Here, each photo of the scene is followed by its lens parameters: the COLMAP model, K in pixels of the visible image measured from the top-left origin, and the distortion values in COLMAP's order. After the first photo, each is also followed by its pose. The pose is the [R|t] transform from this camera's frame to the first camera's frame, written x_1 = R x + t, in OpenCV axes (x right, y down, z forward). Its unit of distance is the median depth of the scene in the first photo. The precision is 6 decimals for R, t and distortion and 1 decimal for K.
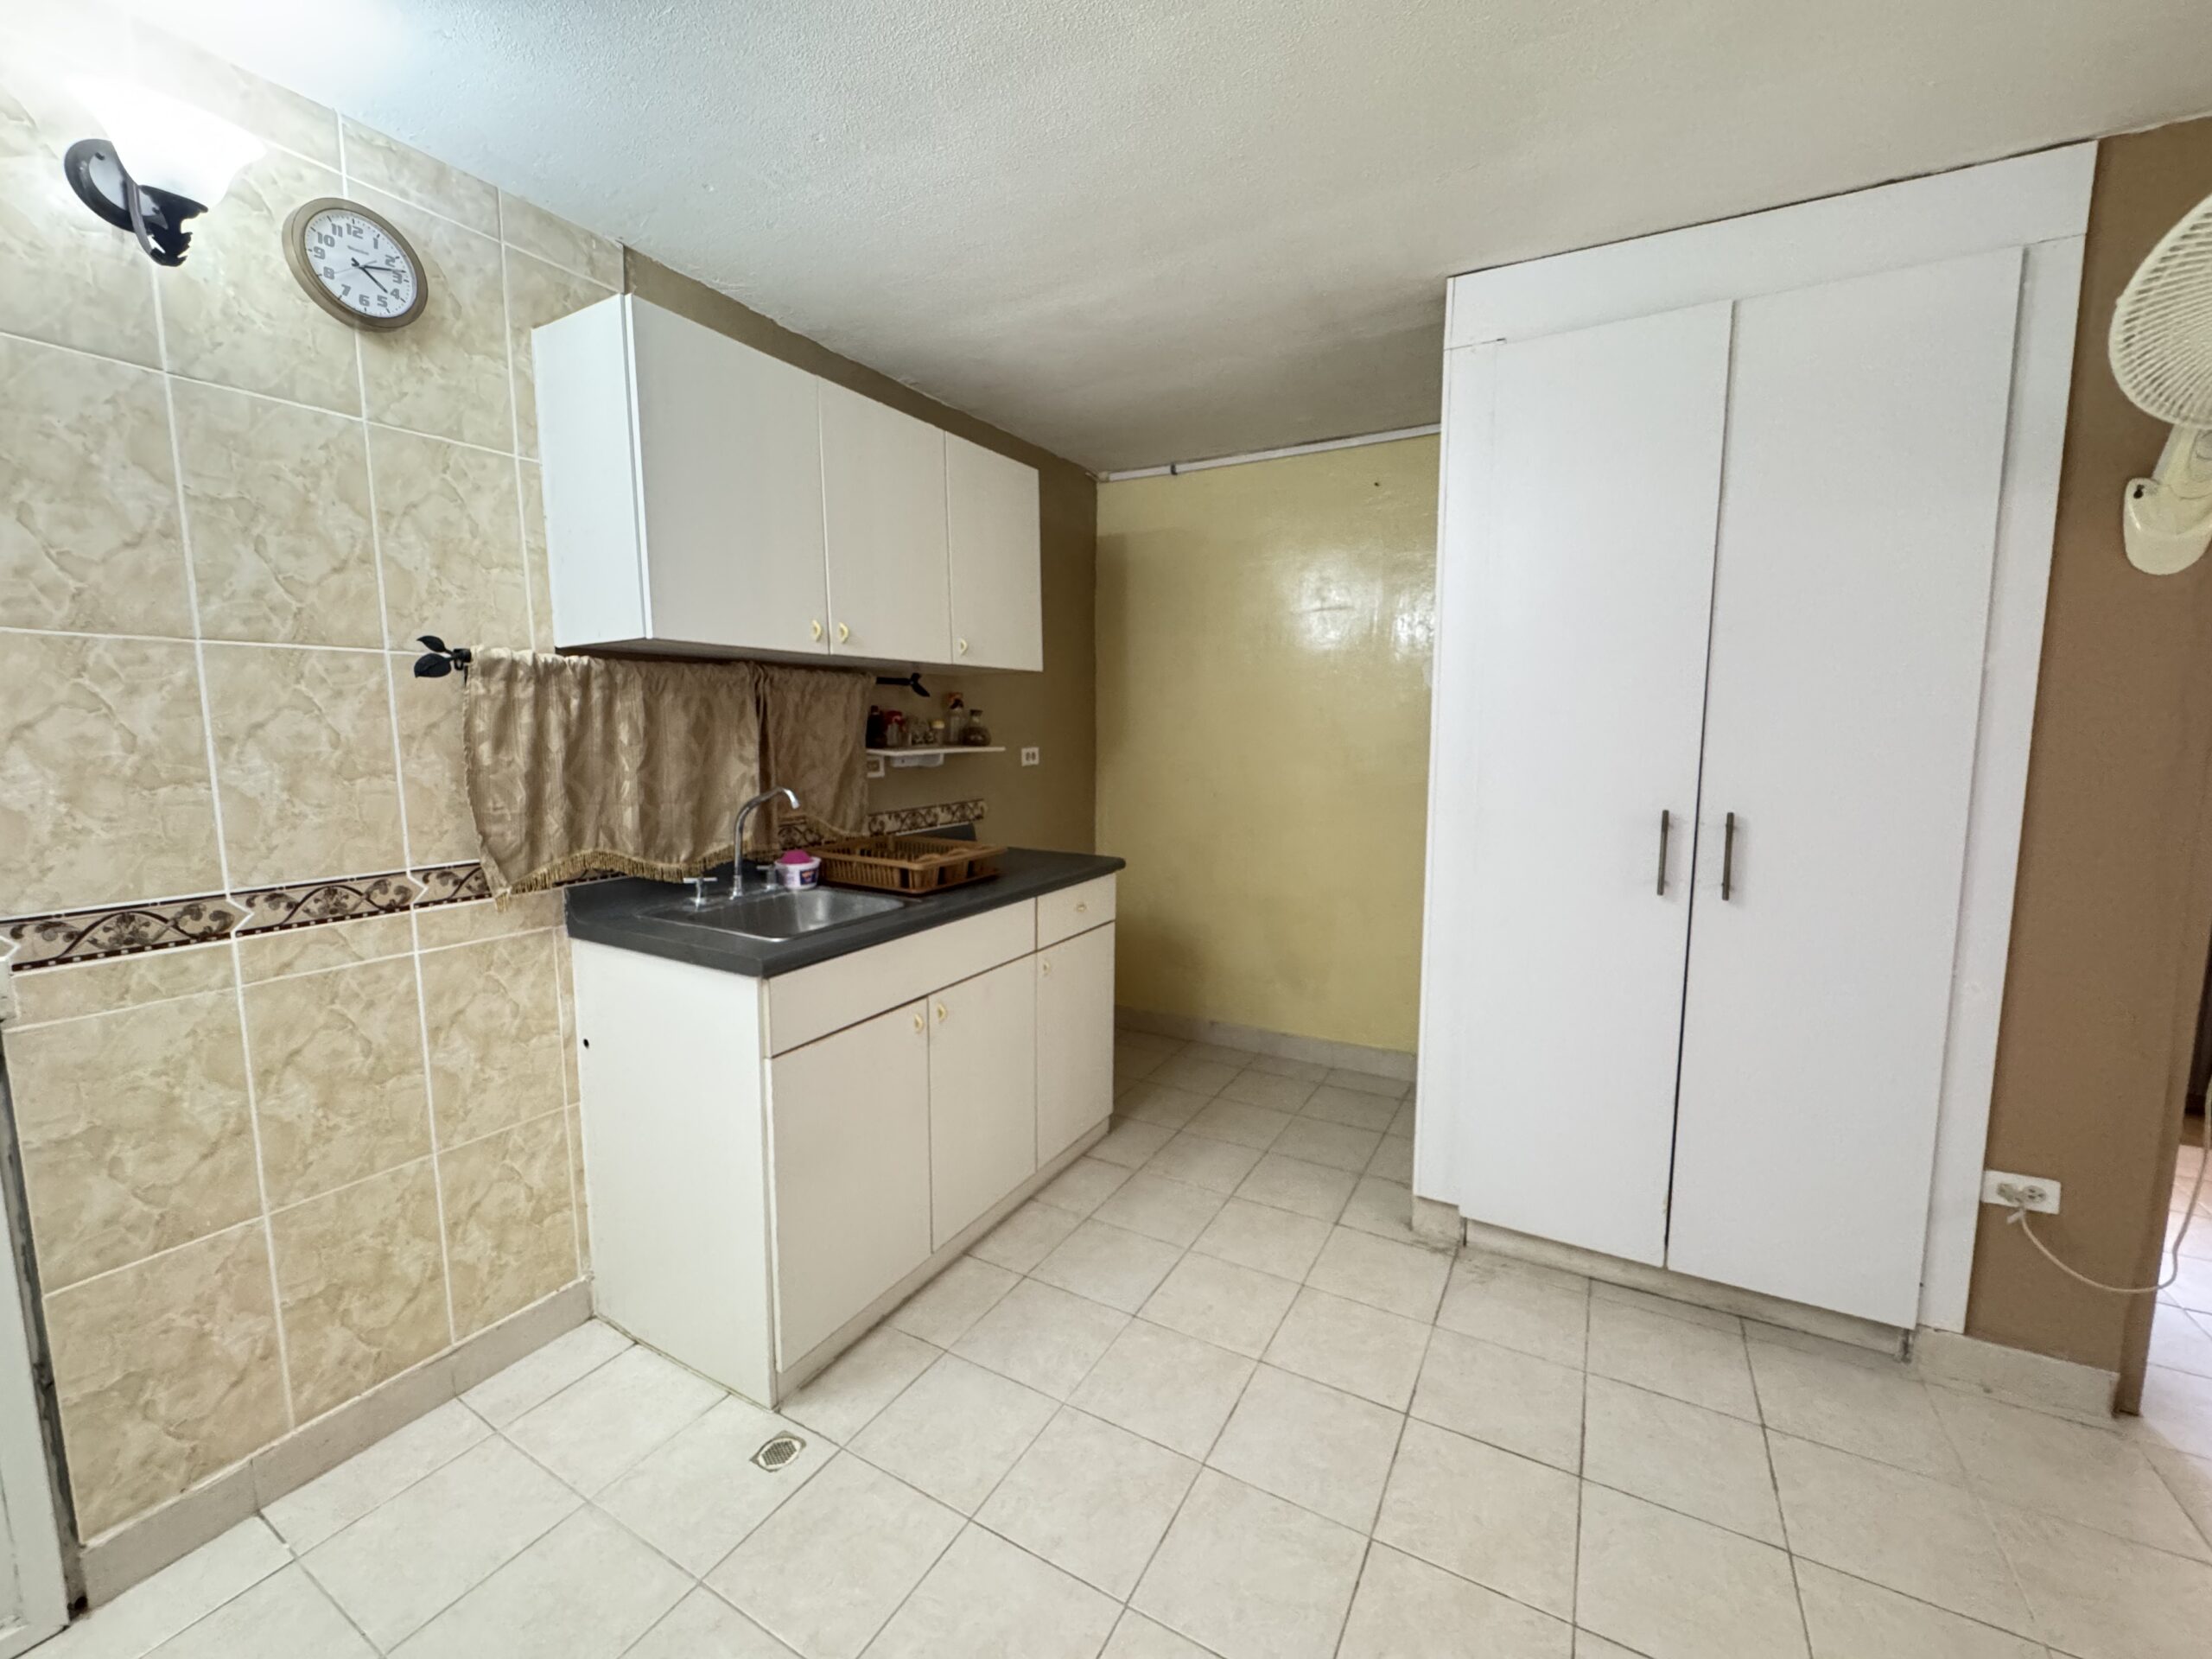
lens RADIAL K [[892.9, 0, 1104.3], [0, 892.9, 829.5], [0, 0, 1]] dist [-0.001310, 0.000109]
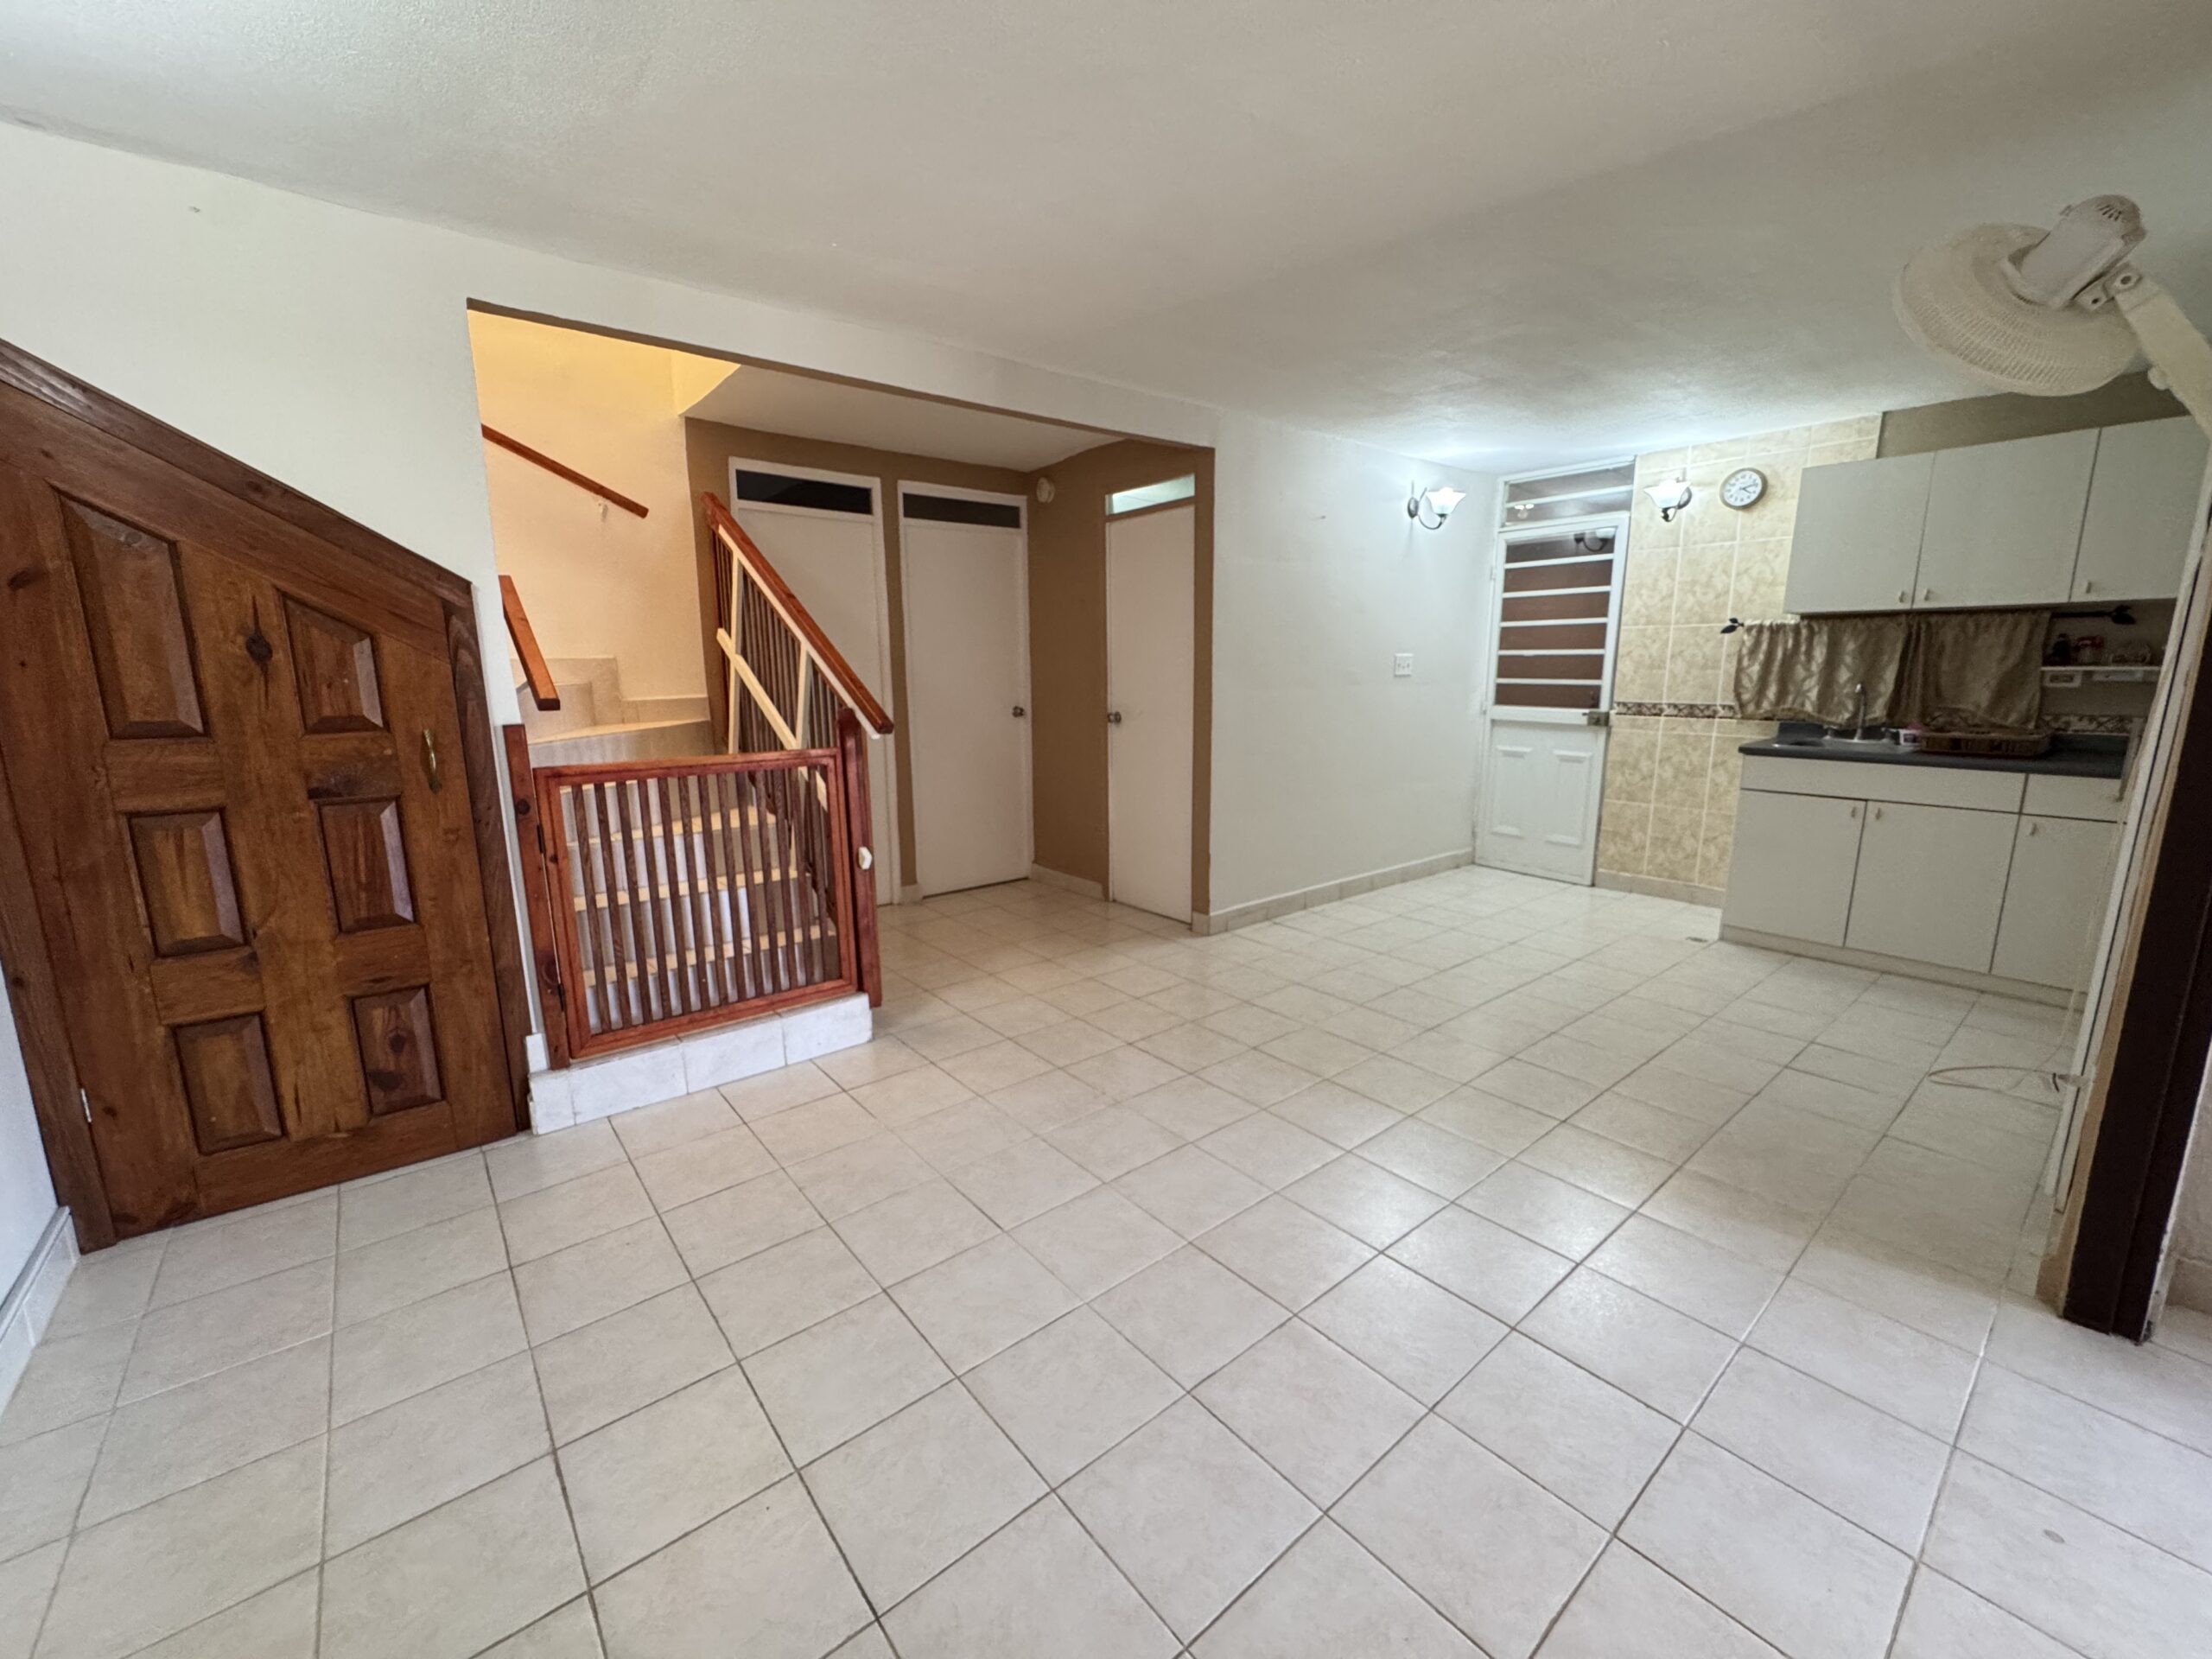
lens RADIAL K [[892.9, 0, 1102.7], [0, 892.9, 829.6], [0, 0, 1]] dist [-0.001310, 0.000109]
pose [[-0.362843, 0.175356, -0.915202, 2.026515], [-0.104594, 0.968264, 0.226990, -0.004851], [0.925962, 0.178086, -0.332987, 0.182251]]
